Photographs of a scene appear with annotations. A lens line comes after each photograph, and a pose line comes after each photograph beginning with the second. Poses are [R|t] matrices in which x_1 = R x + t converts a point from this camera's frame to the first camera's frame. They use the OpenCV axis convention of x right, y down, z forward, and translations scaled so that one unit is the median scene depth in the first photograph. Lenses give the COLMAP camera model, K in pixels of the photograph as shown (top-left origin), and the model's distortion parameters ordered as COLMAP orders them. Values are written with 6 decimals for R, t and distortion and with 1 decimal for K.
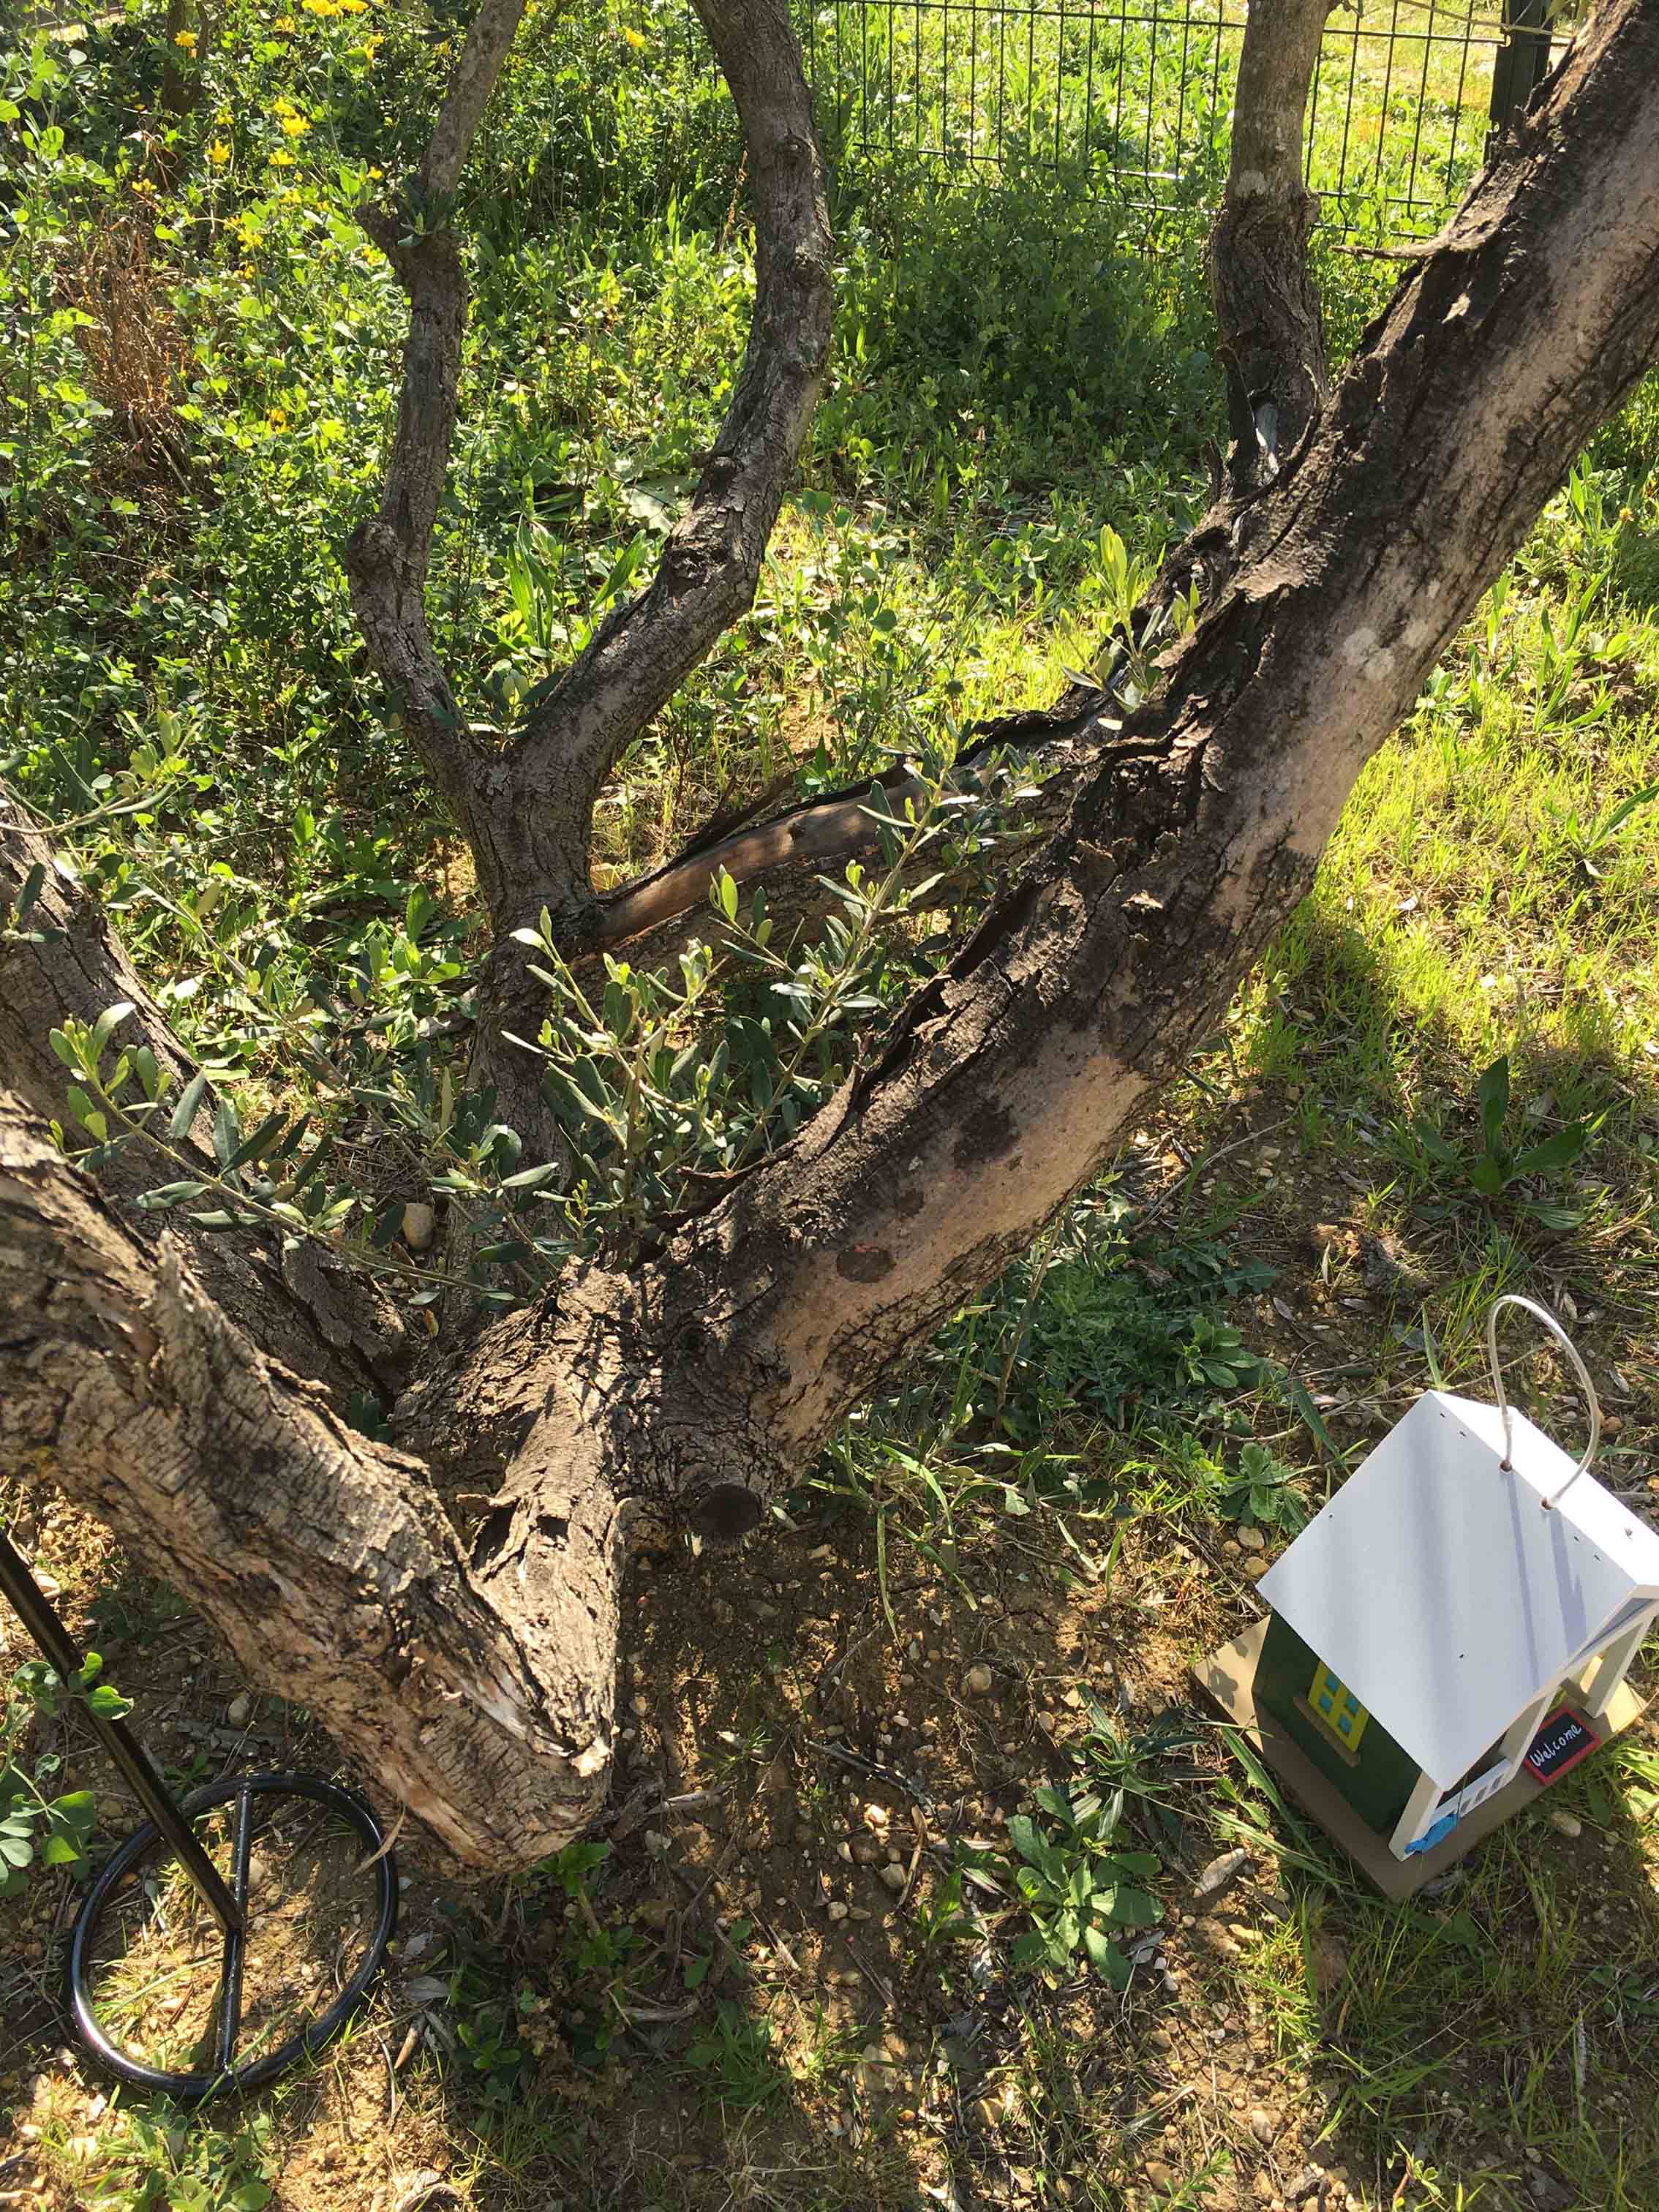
lens RADIAL K [[1928.2, 0, 837.2], [0, 1928.2, 1119.0], [0, 0, 1]] dist [0.049160, -0.033809]
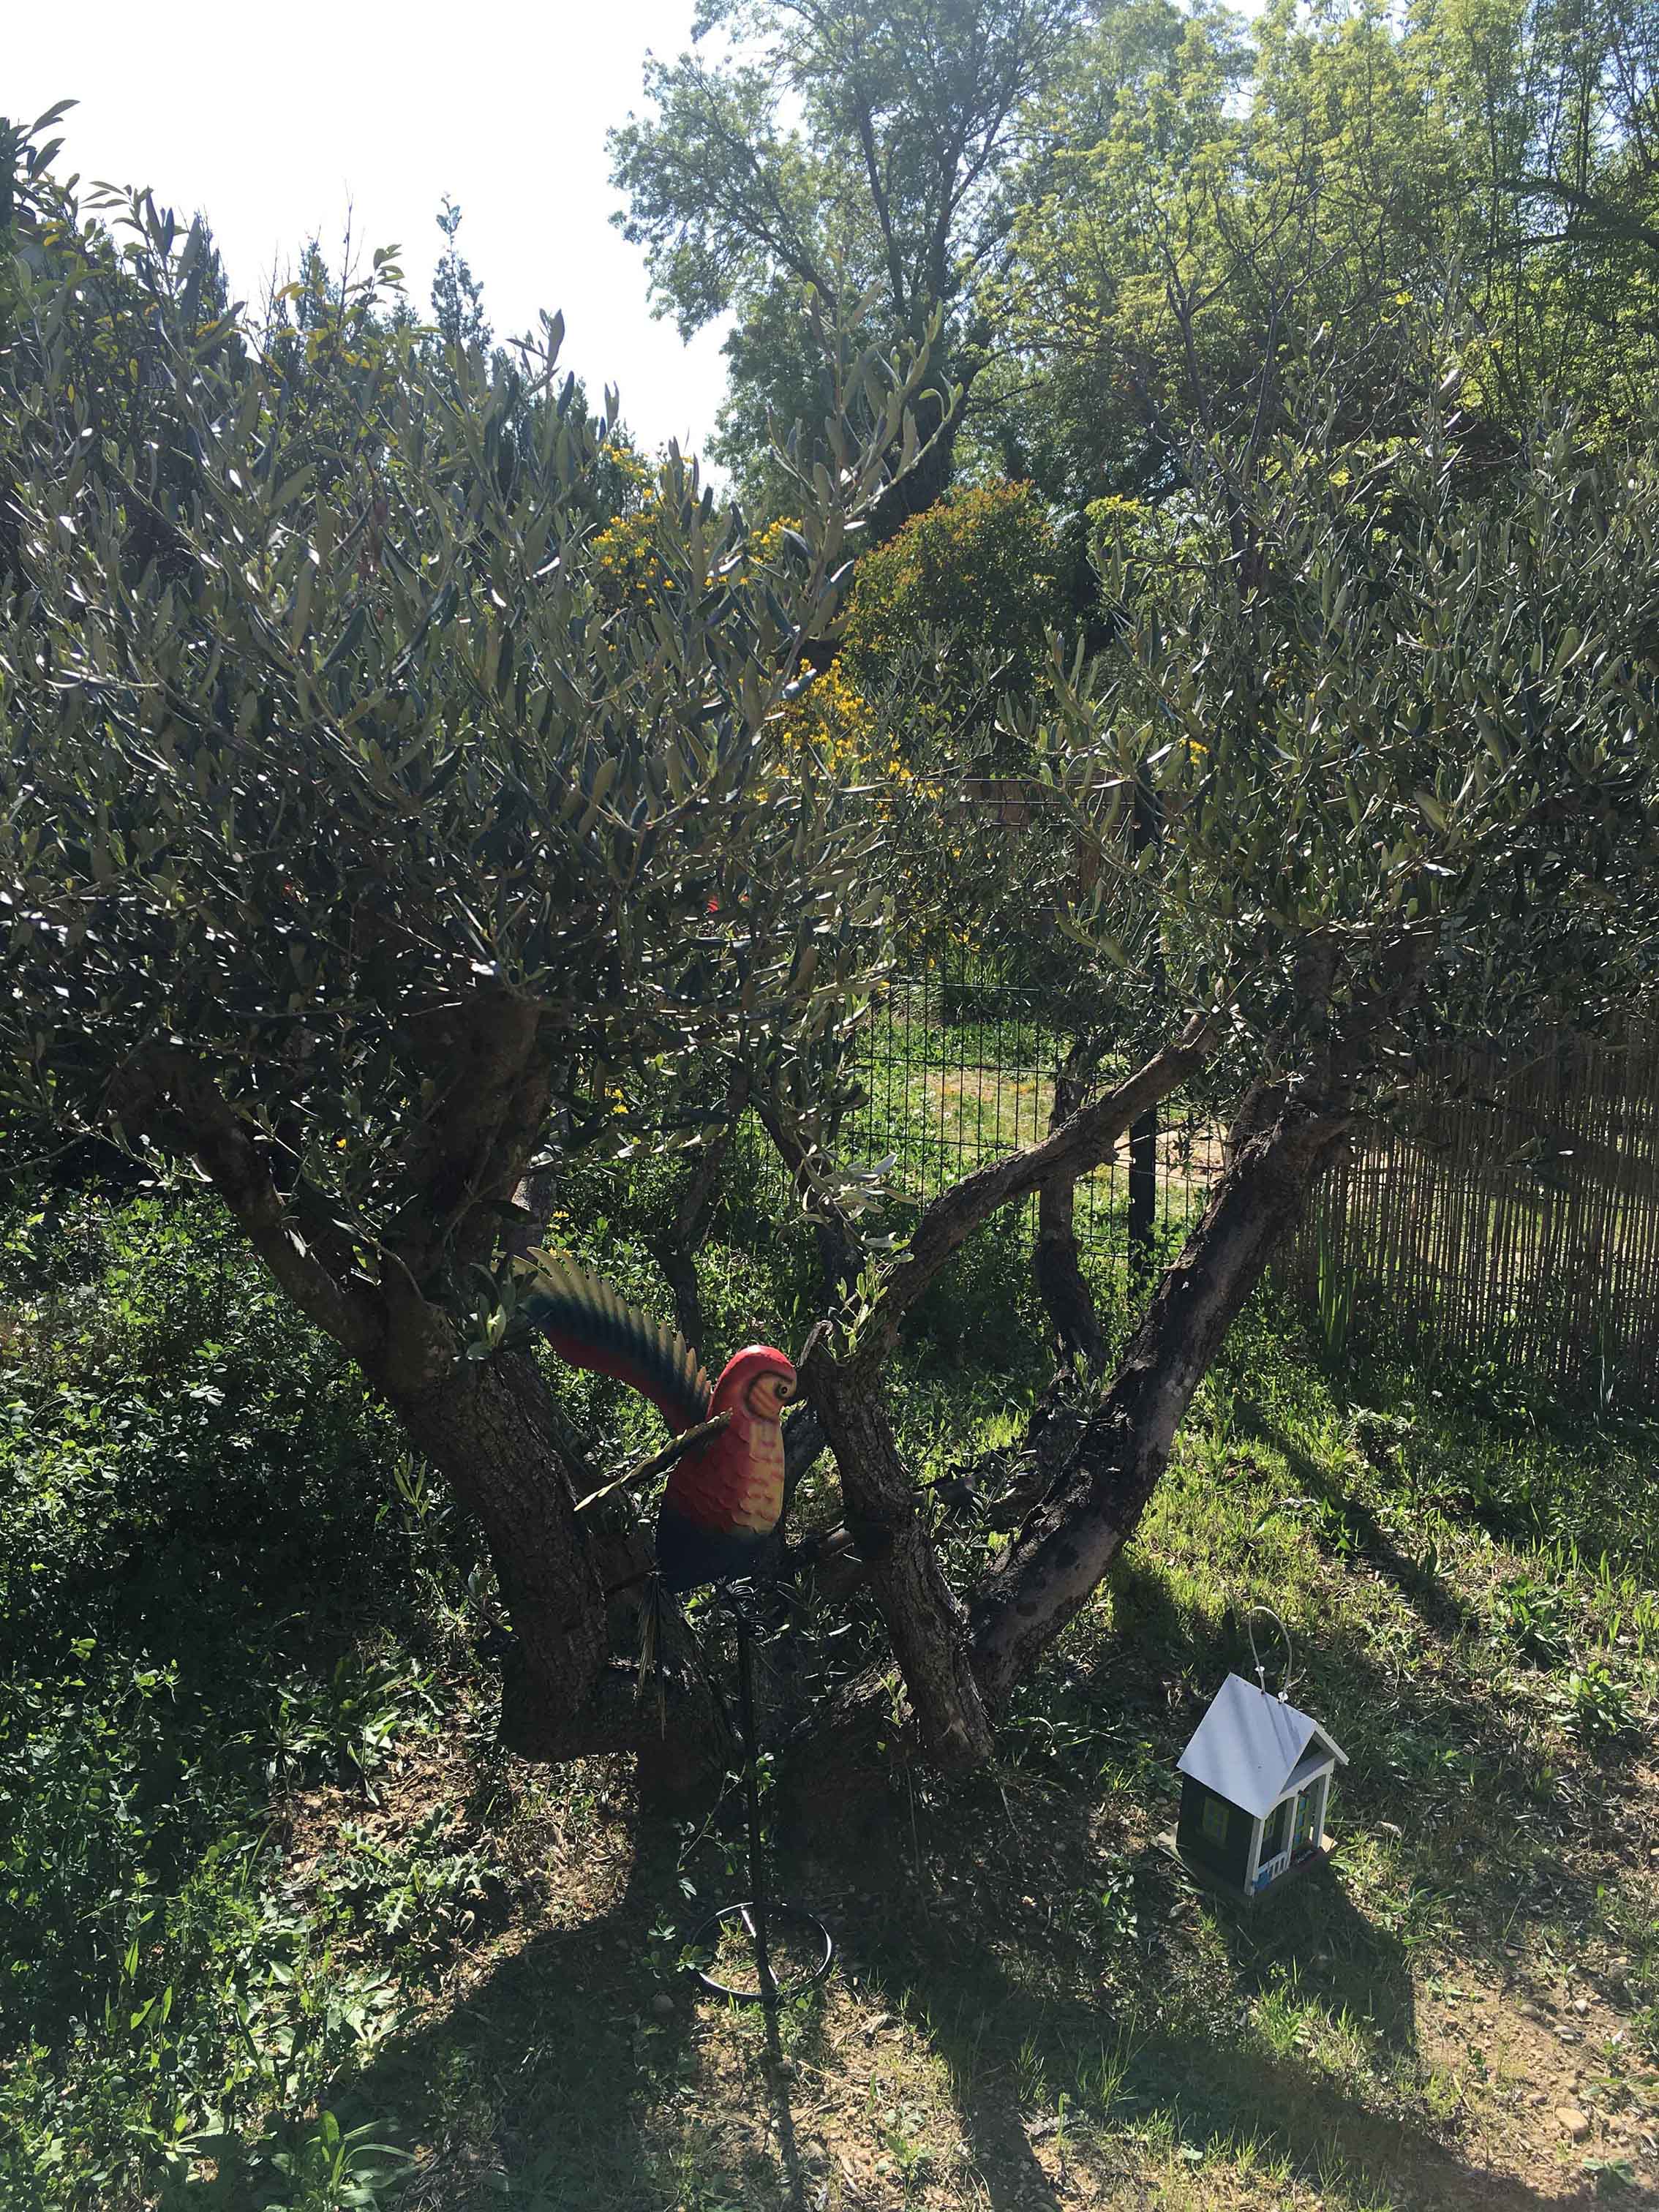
lens RADIAL K [[1928.2, 0, 827.8], [0, 1928.2, 1104.8], [0, 0, 1]] dist [0.049160, -0.033809]
pose [[0.984812, 0.018178, 0.172669, -0.655312], [0.066411, 0.879439, -0.471356, 0.630624], [-0.160421, 0.475664, 0.864875, -1.447638]]
